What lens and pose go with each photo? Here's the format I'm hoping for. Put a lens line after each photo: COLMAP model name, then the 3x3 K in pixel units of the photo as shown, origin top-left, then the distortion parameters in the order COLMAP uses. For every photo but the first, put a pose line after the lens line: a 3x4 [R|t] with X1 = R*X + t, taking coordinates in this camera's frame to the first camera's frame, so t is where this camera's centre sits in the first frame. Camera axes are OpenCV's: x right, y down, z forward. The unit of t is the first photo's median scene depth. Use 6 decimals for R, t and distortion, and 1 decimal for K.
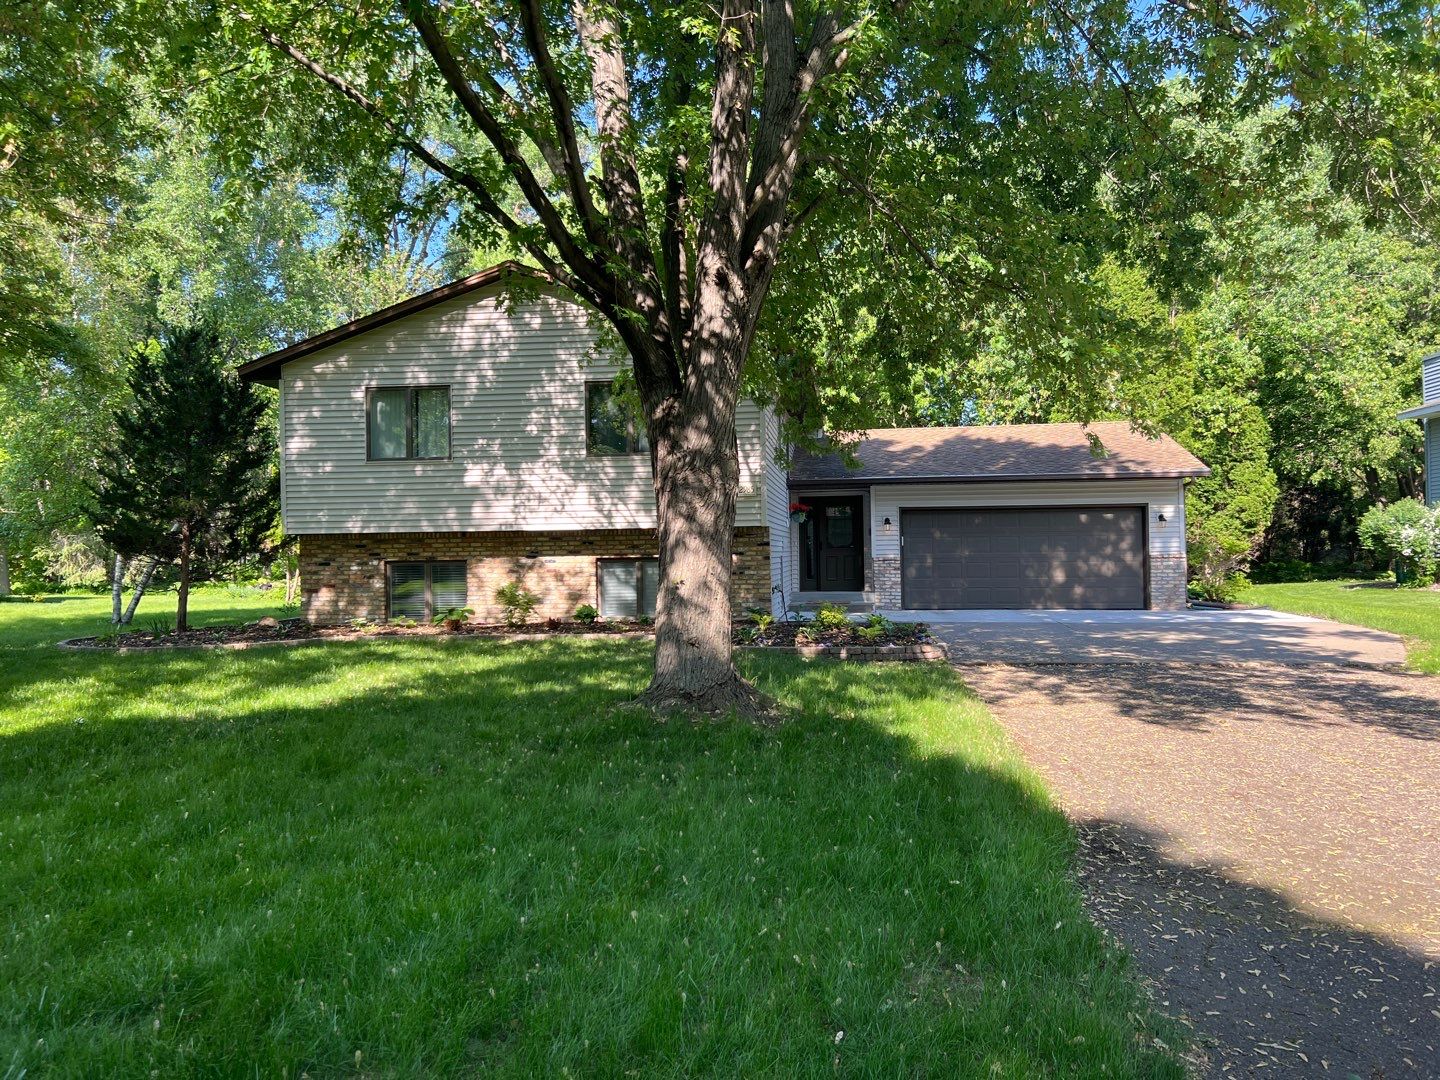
lens RADIAL K [[887.4, 0, 720.0], [0, 887.4, 540.0], [0, 0, 1]] dist [-0.000456, 0.000018]
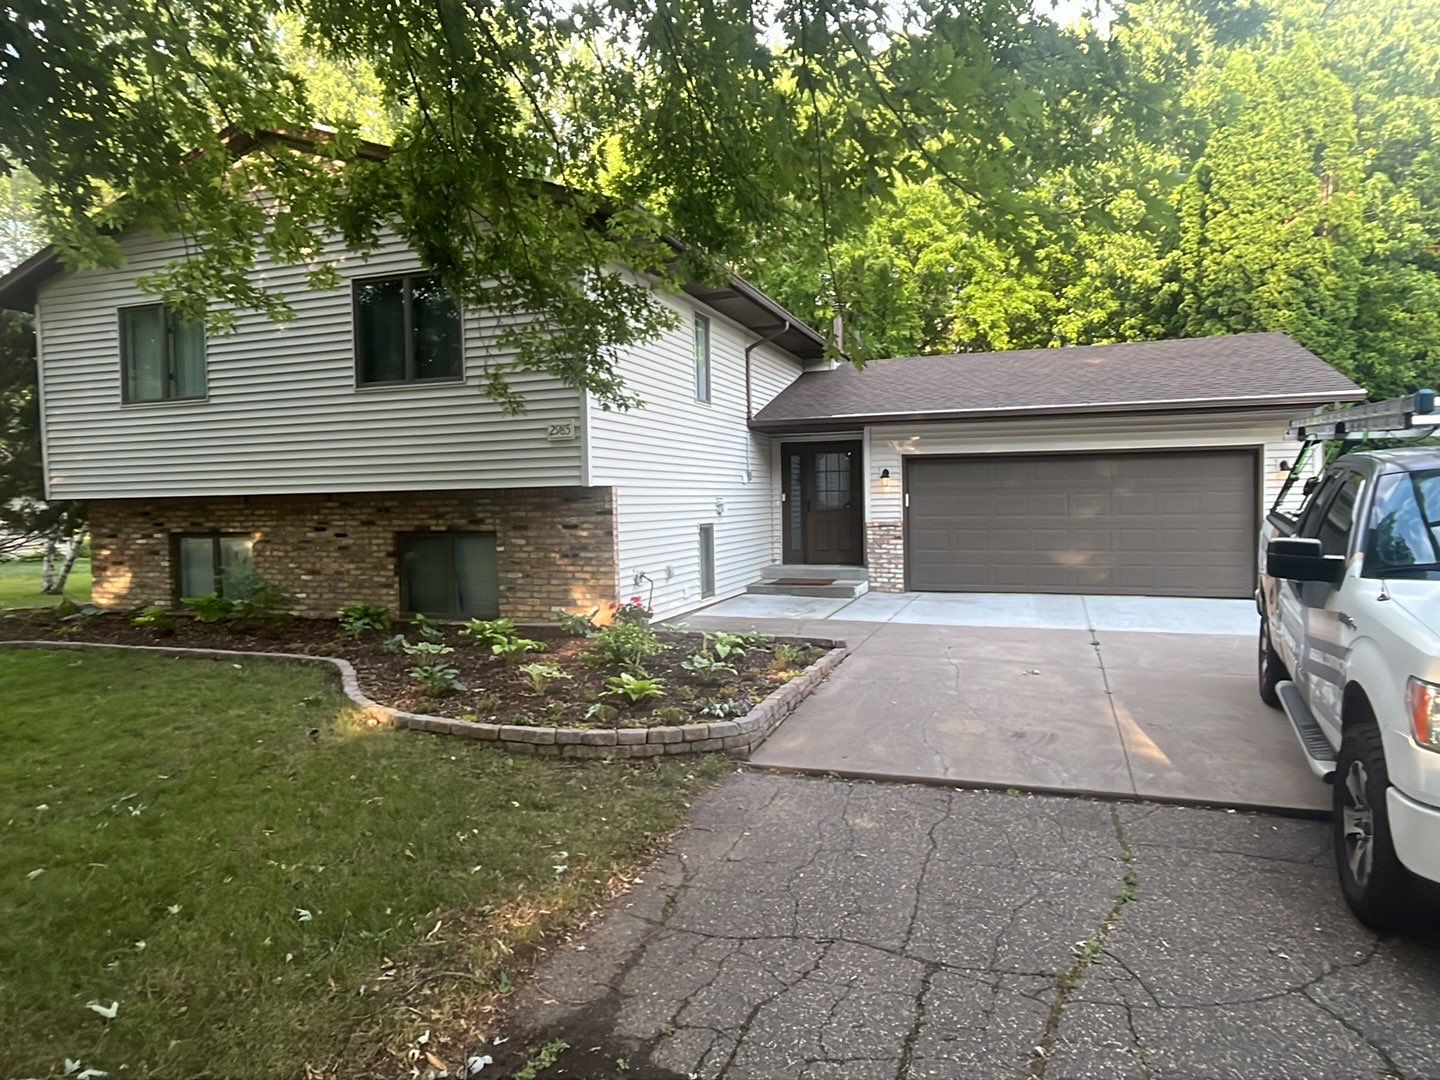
lens RADIAL K [[887.4, 0, 720.0], [0, 887.4, 540.0], [0, 0, 1]] dist [-0.000456, 0.000018]
pose [[0.984668, 0.003909, -0.174398, 0.182684], [0.006335, 0.998288, 0.058143, -0.009682], [0.174327, -0.058356, 0.982957, 0.239638]]
